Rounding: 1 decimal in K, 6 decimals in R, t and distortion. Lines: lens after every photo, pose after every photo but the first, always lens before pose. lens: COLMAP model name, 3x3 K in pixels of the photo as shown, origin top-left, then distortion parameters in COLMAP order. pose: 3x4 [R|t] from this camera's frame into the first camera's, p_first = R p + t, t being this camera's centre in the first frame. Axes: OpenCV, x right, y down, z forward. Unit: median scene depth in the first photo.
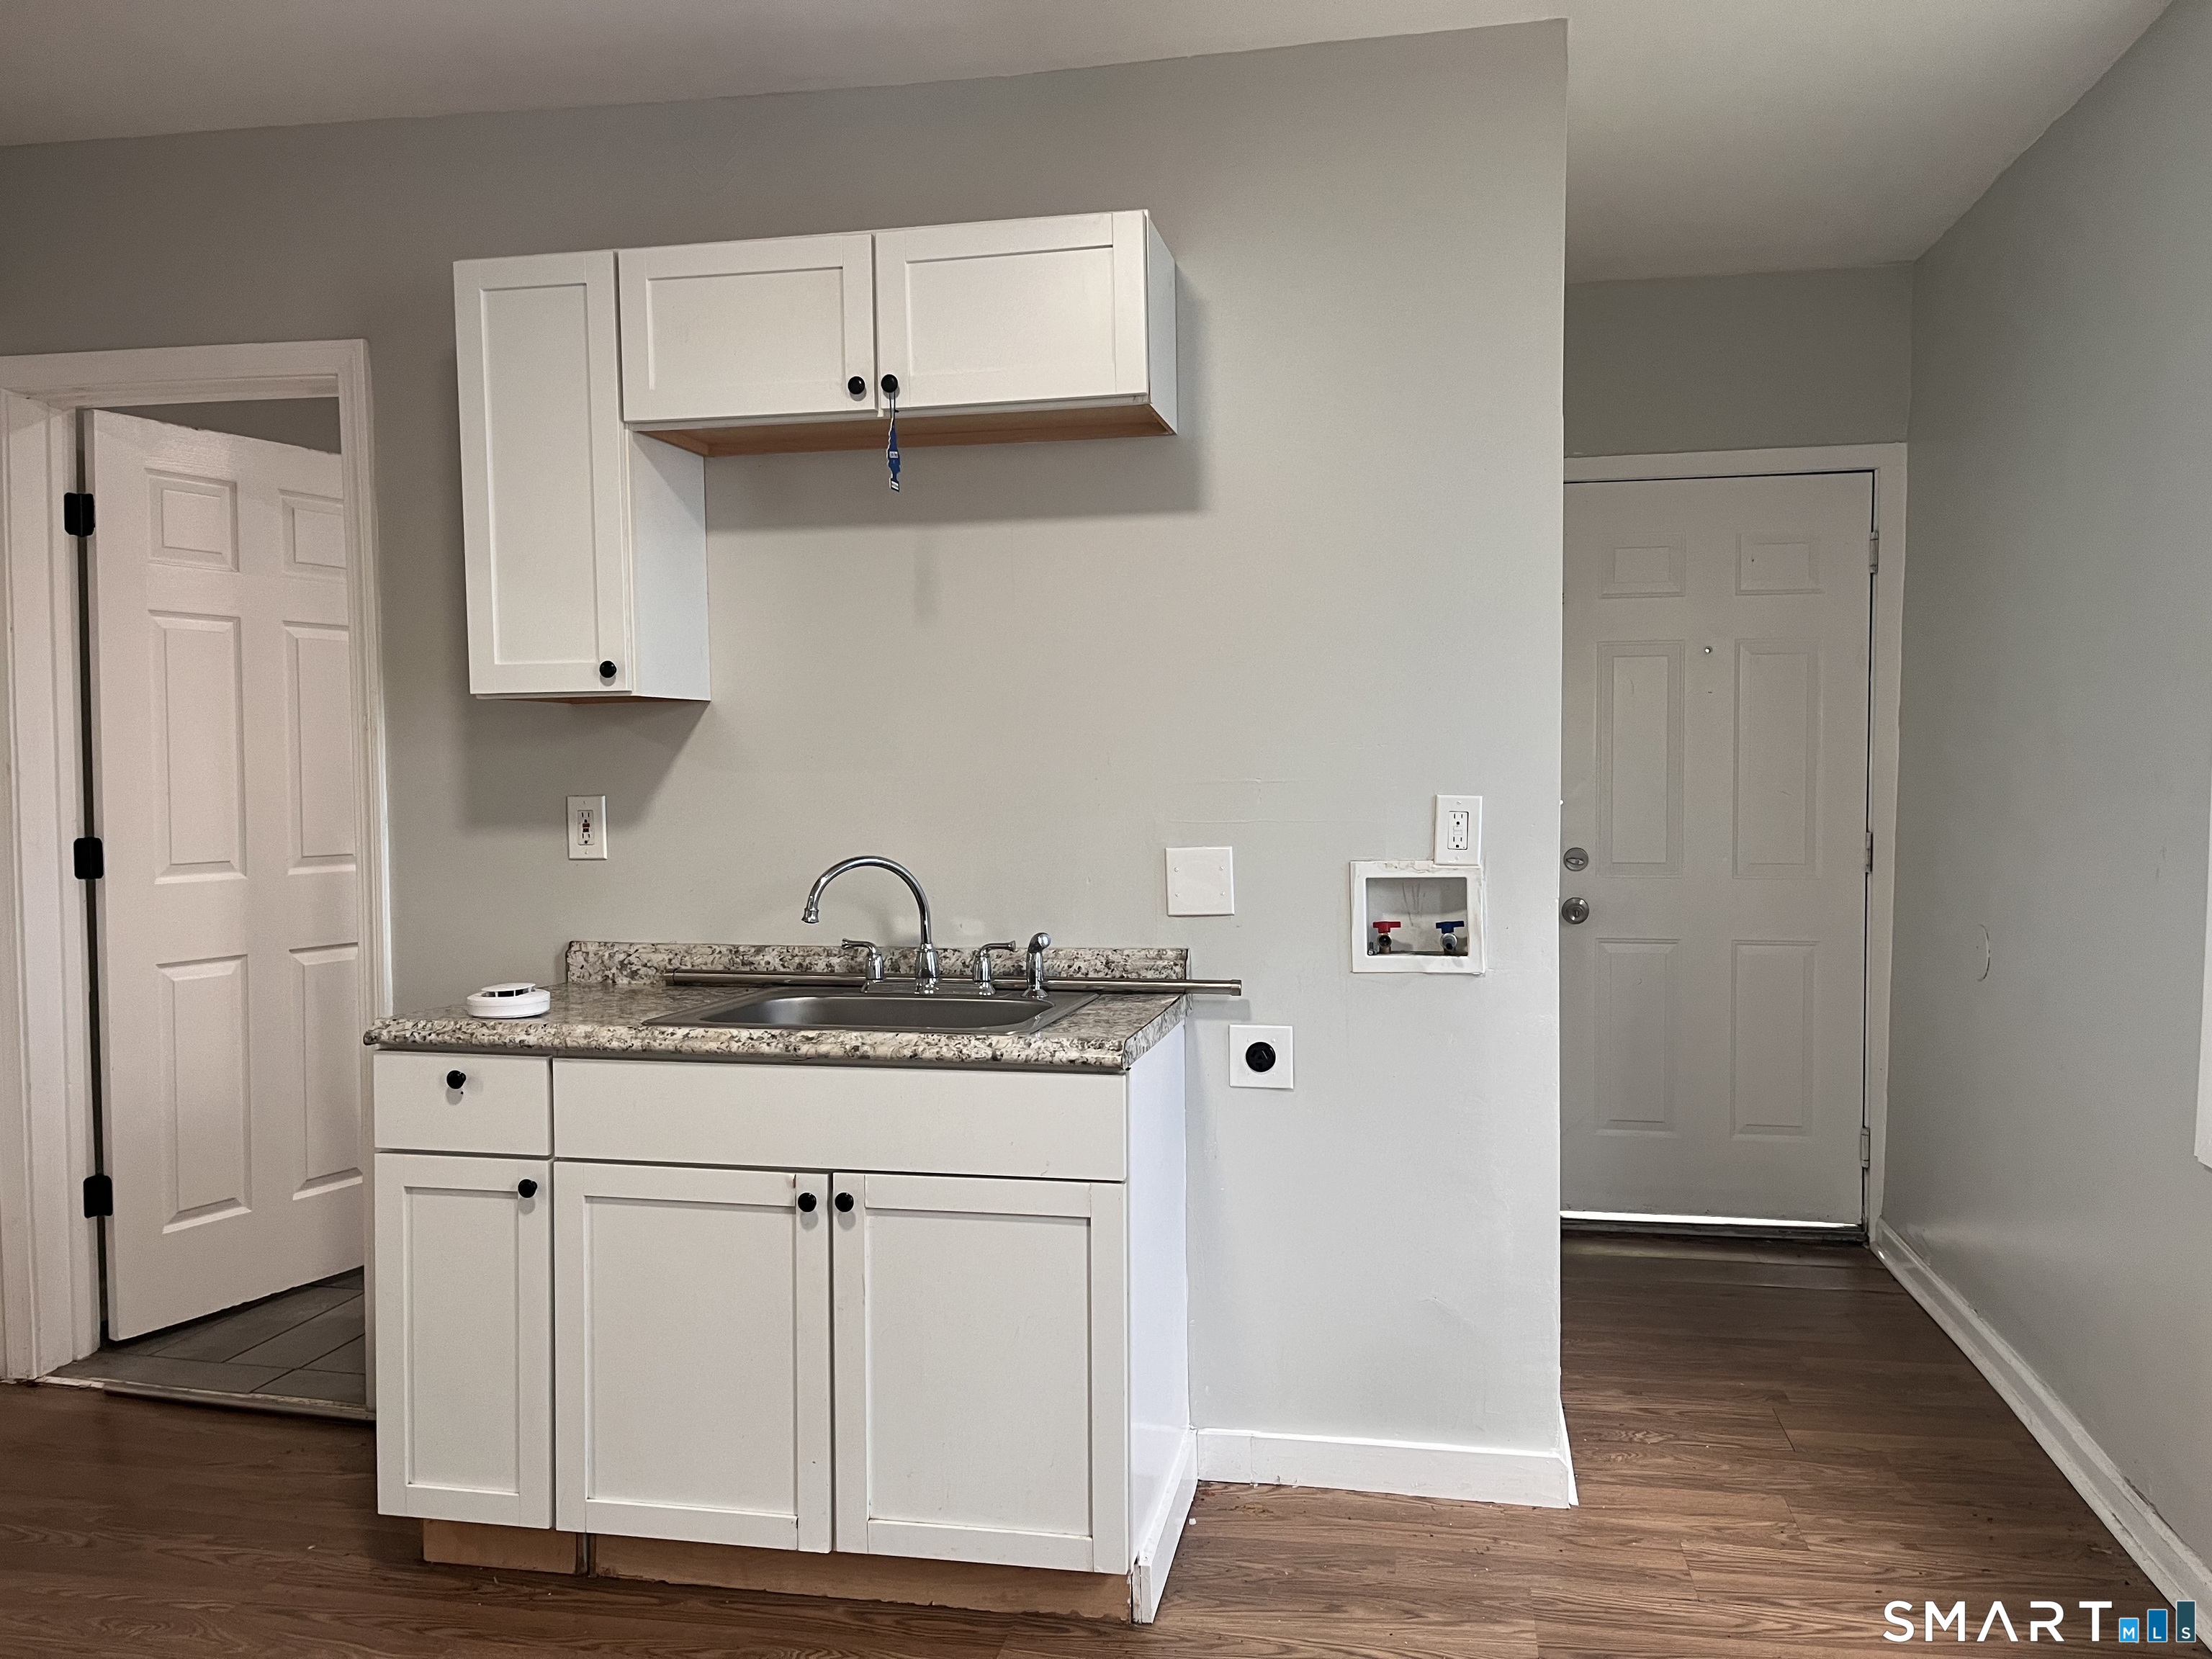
lens RADIAL K [[1676.8, 0, 1130.4], [0, 1676.8, 830.4], [0, 0, 1]] dist [0.063325, -0.087317]
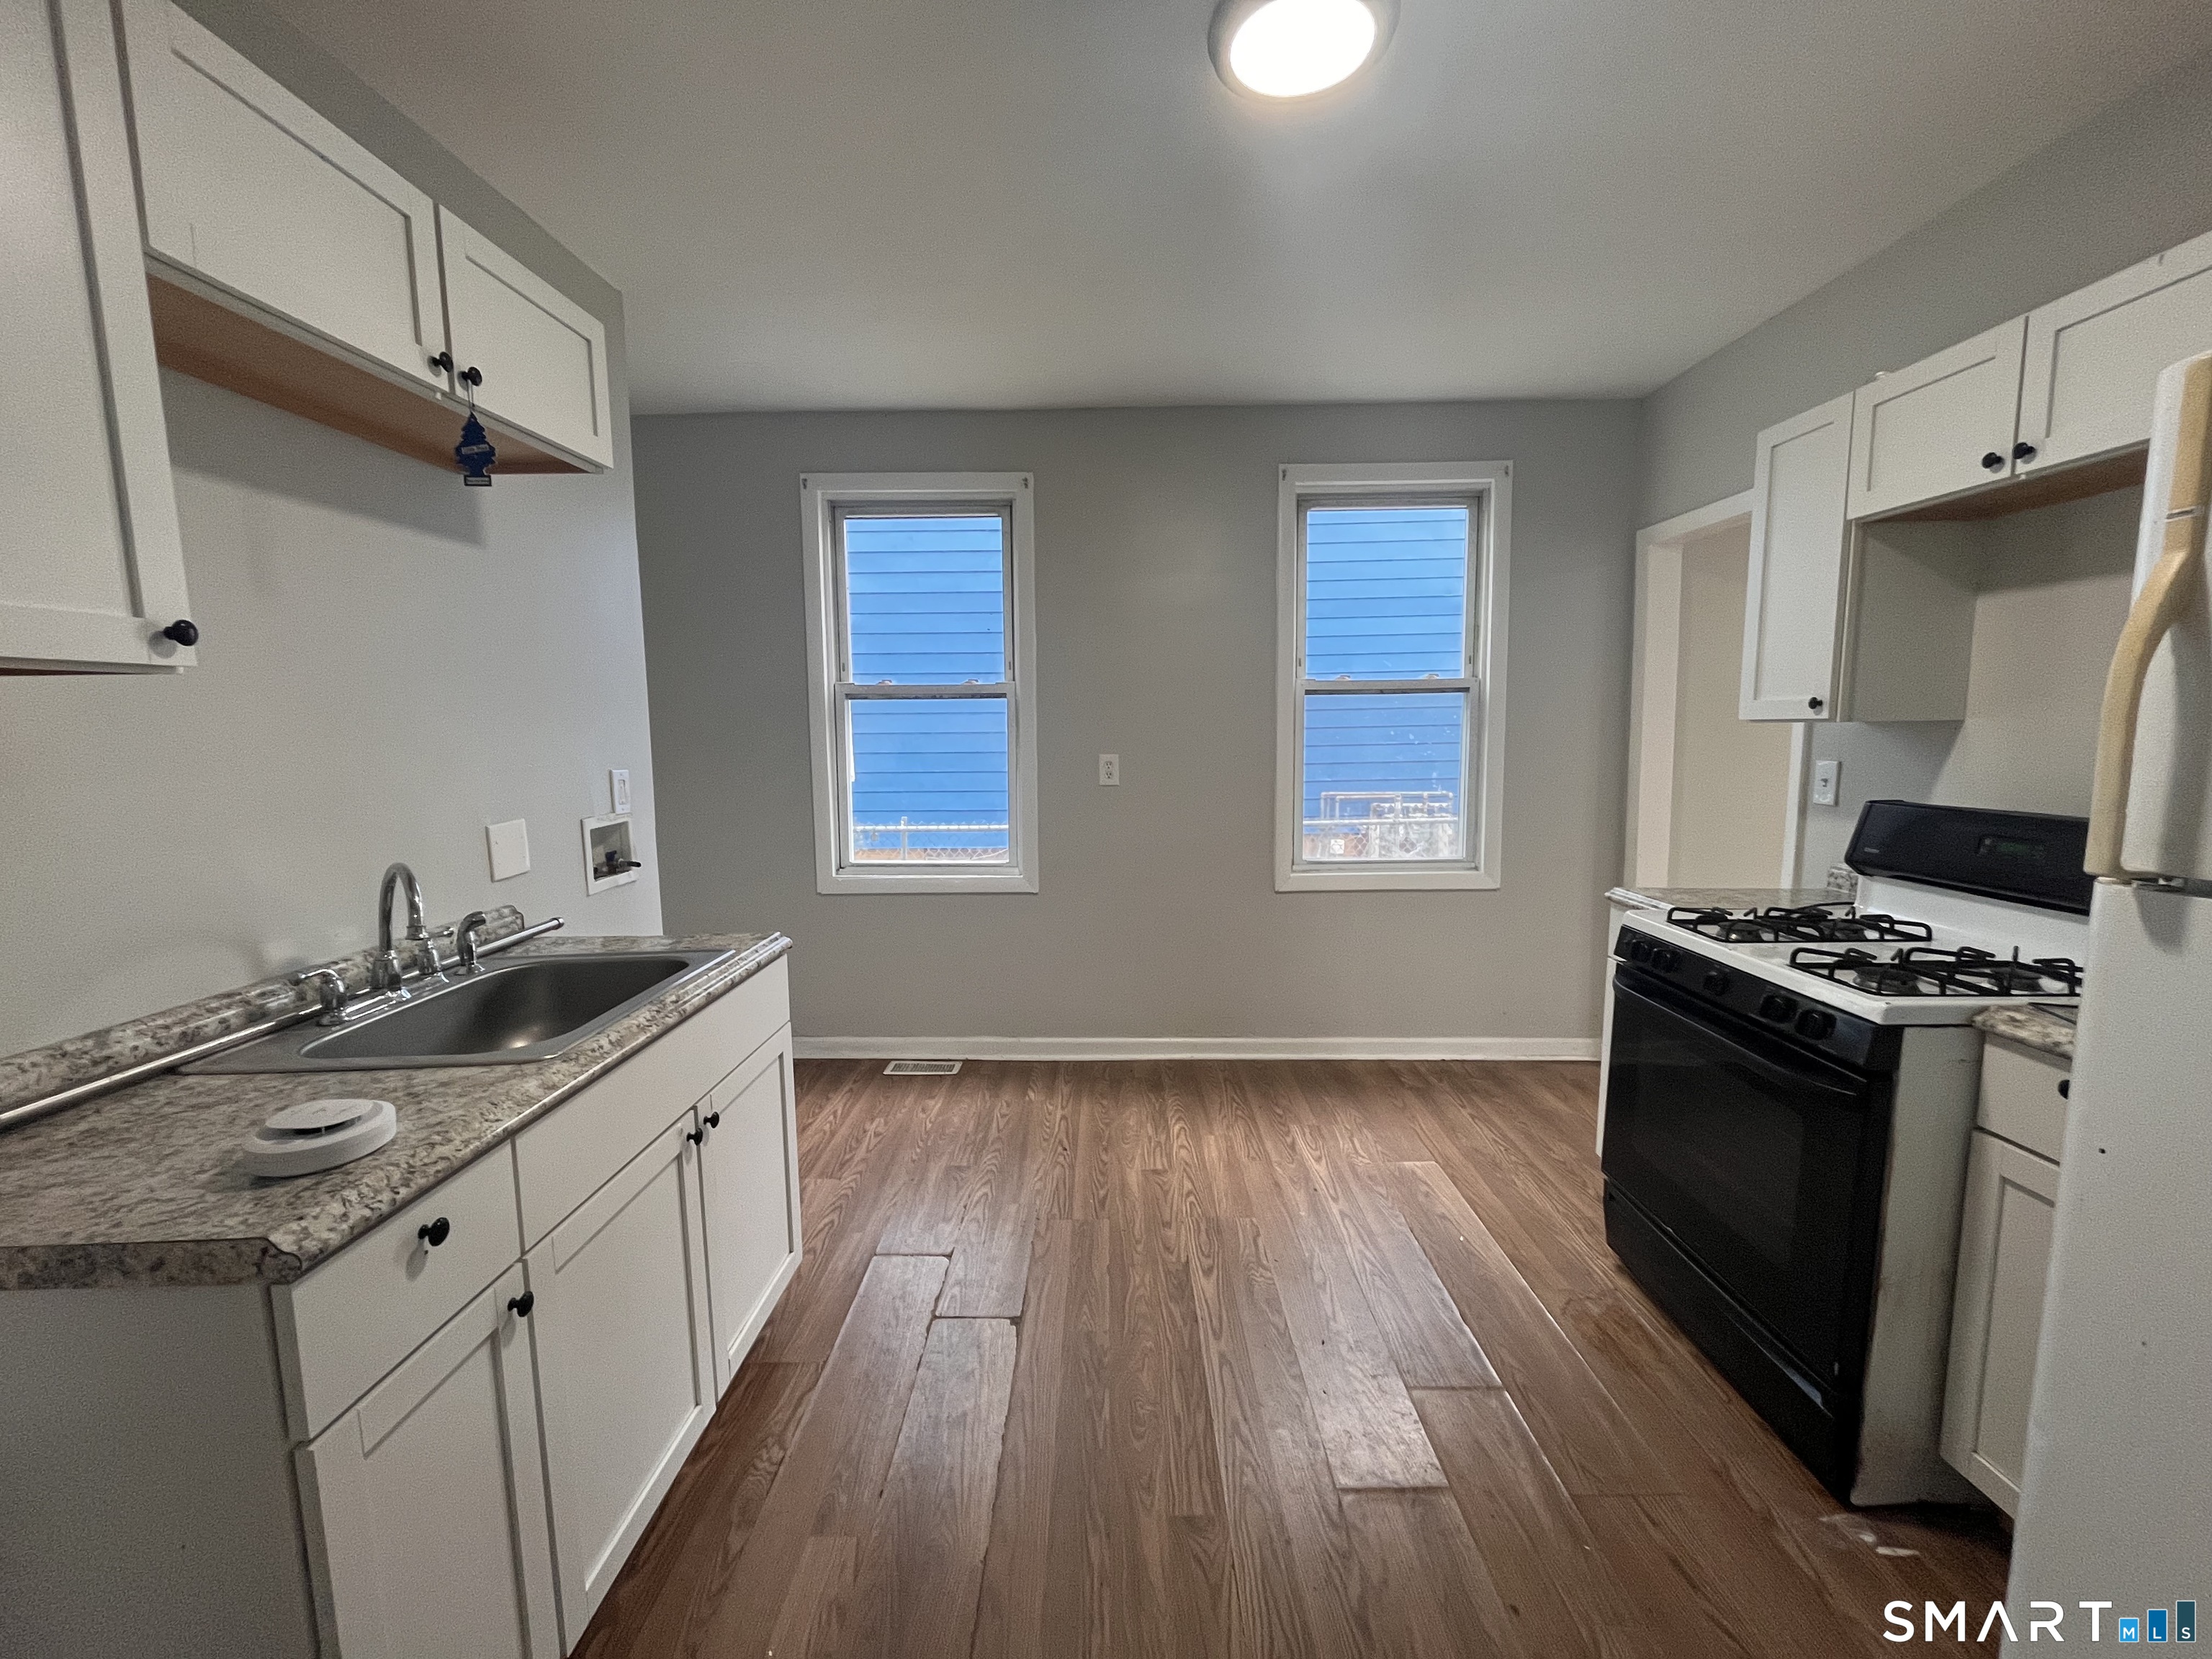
lens RADIAL K [[890.0, 0, 1098.4], [0, 890.0, 830.1], [0, 0, 1]] dist [-0.002420, -0.000425]
pose [[-0.159970, -0.109398, 0.981041, -0.695395], [0.057315, 0.991134, 0.119869, -0.039249], [-0.985457, 0.075404, -0.152281, 0.690120]]
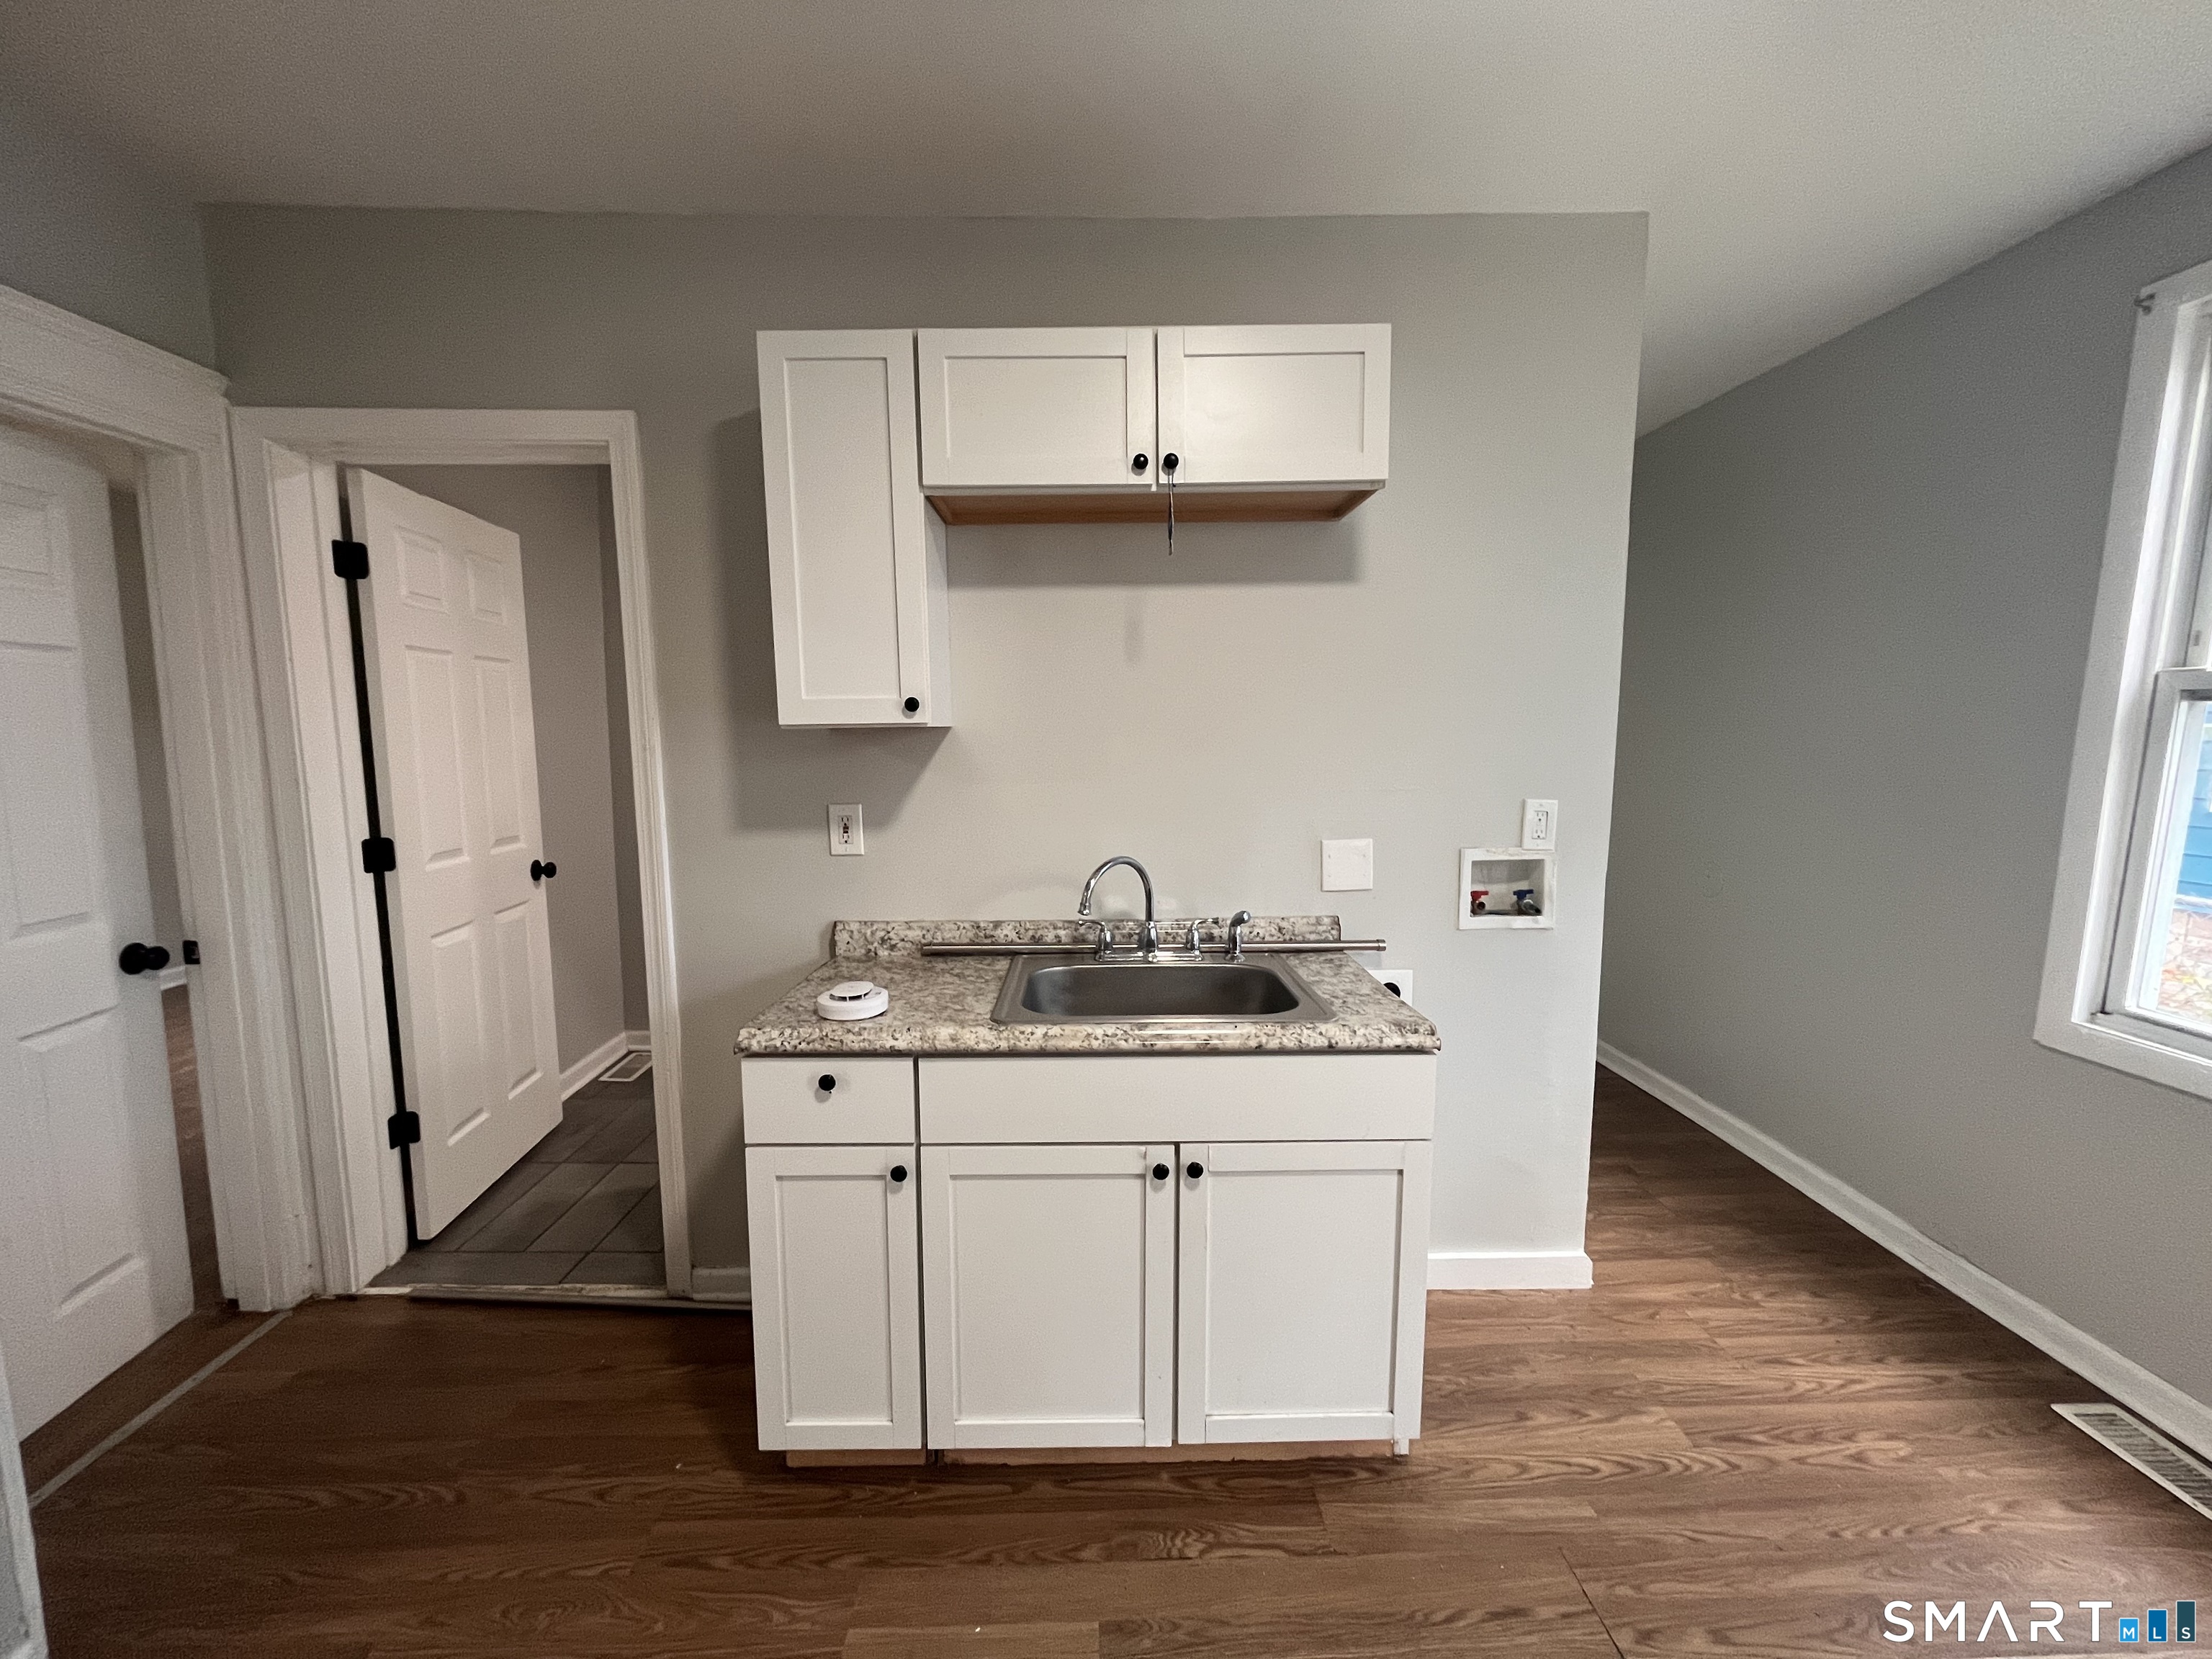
lens RADIAL K [[892.4, 0, 1097.9], [0, 892.4, 832.0], [0, 0, 1]] dist [-0.001321, -0.000868]
pose [[0.979935, -0.023396, 0.197939, -0.300472], [0.009512, 0.997445, 0.070803, -0.049234], [-0.199090, -0.067499, 0.977654, 0.361857]]
